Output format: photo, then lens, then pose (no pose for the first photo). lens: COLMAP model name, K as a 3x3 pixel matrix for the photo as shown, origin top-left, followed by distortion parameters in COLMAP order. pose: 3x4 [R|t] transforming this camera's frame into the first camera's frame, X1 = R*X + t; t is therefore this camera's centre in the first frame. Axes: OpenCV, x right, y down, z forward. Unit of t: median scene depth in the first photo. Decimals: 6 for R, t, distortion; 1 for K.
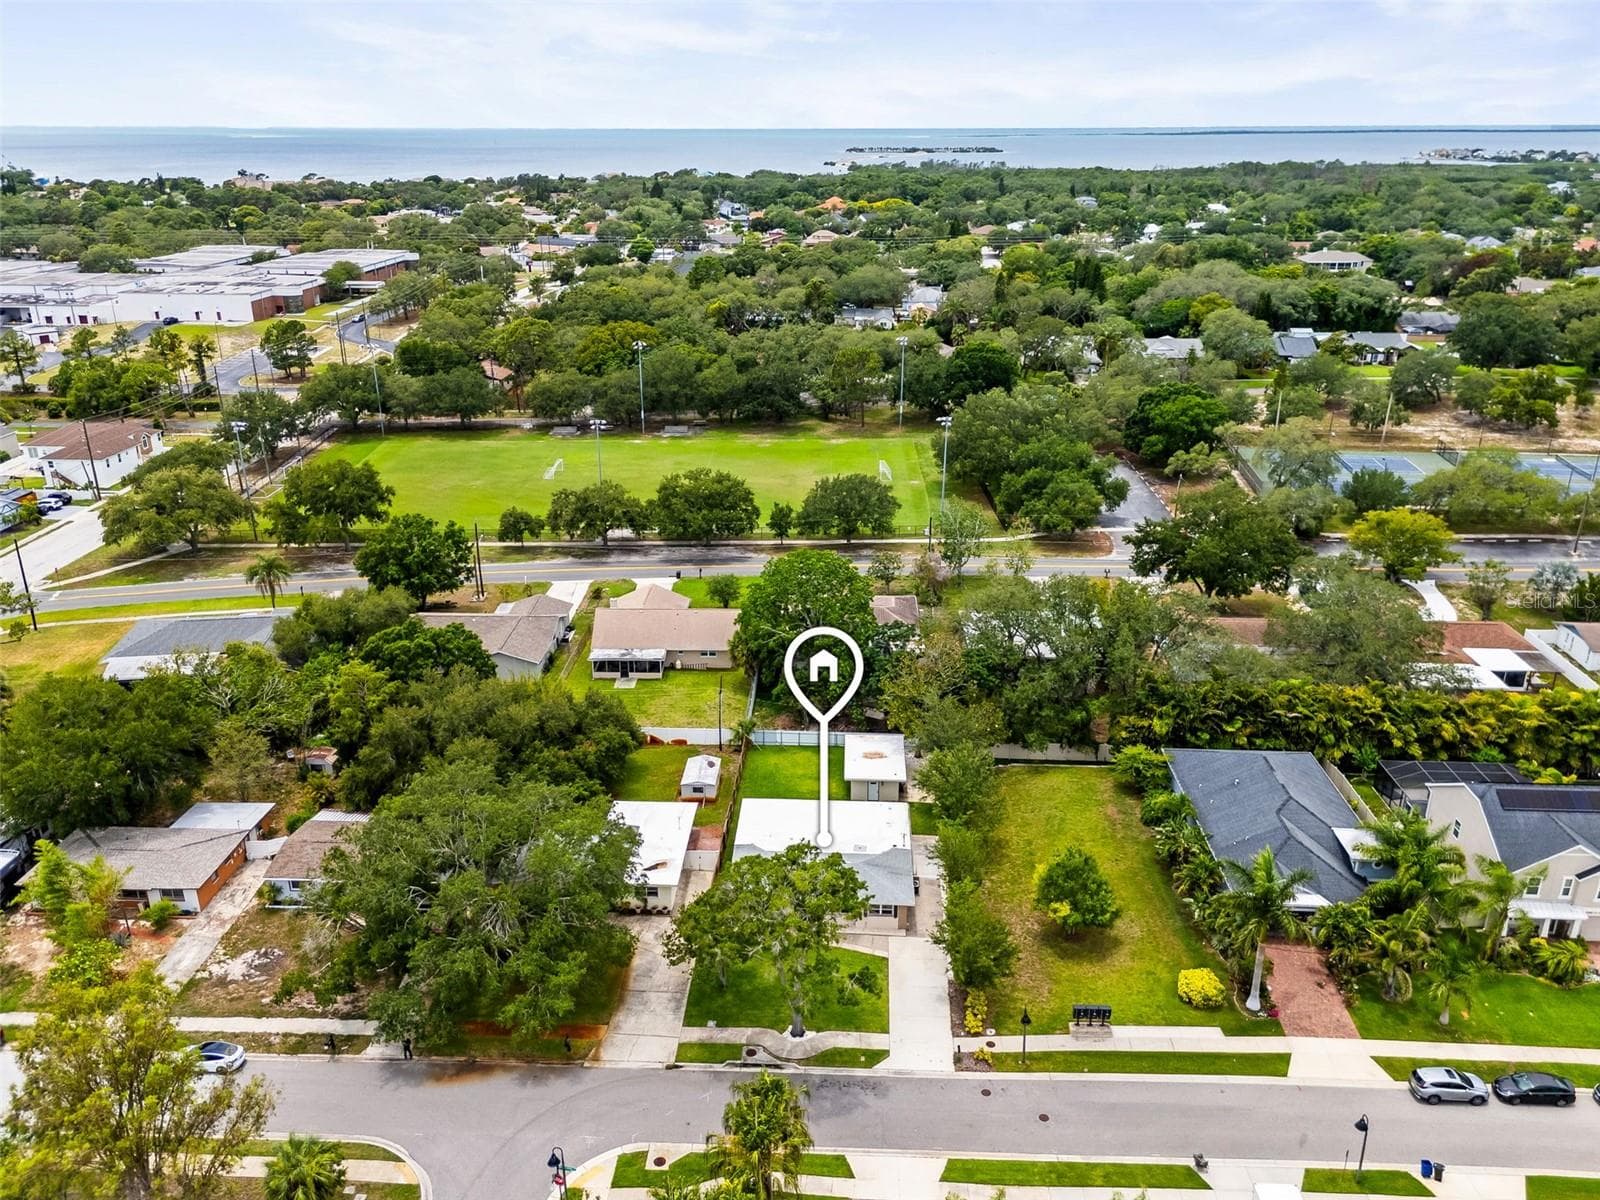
lens RADIAL K [[1202.7, 0, 793.3], [0, 1202.7, 601.4], [0, 0, 1]] dist [0.095761, -0.117585]
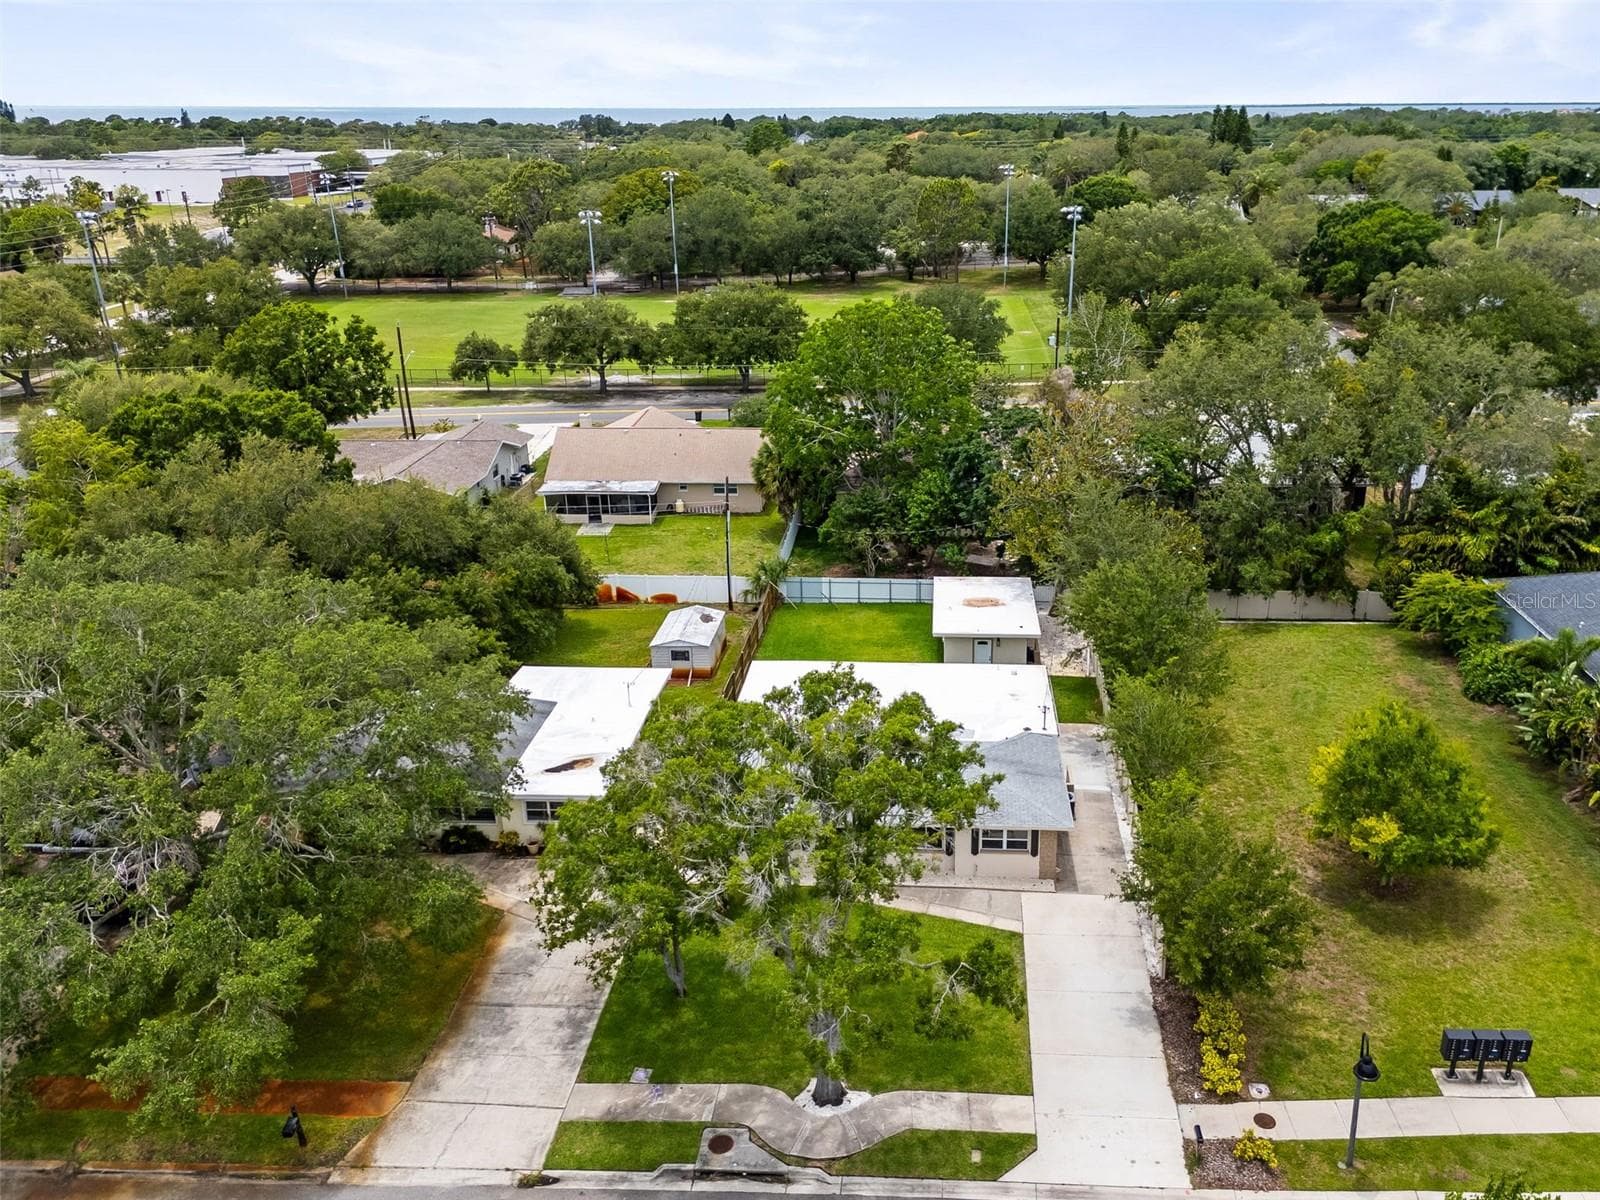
lens RADIAL K [[1248.4, 0, 886.6], [0, 1248.4, 599.5], [0, 0, 1]] dist [0.076347, -0.056861]
pose [[0.999982, -0.004680, 0.003822, 0.018887], [0.004666, 0.999982, 0.003752, 0.135776], [-0.003840, -0.003734, 0.999986, 0.426196]]
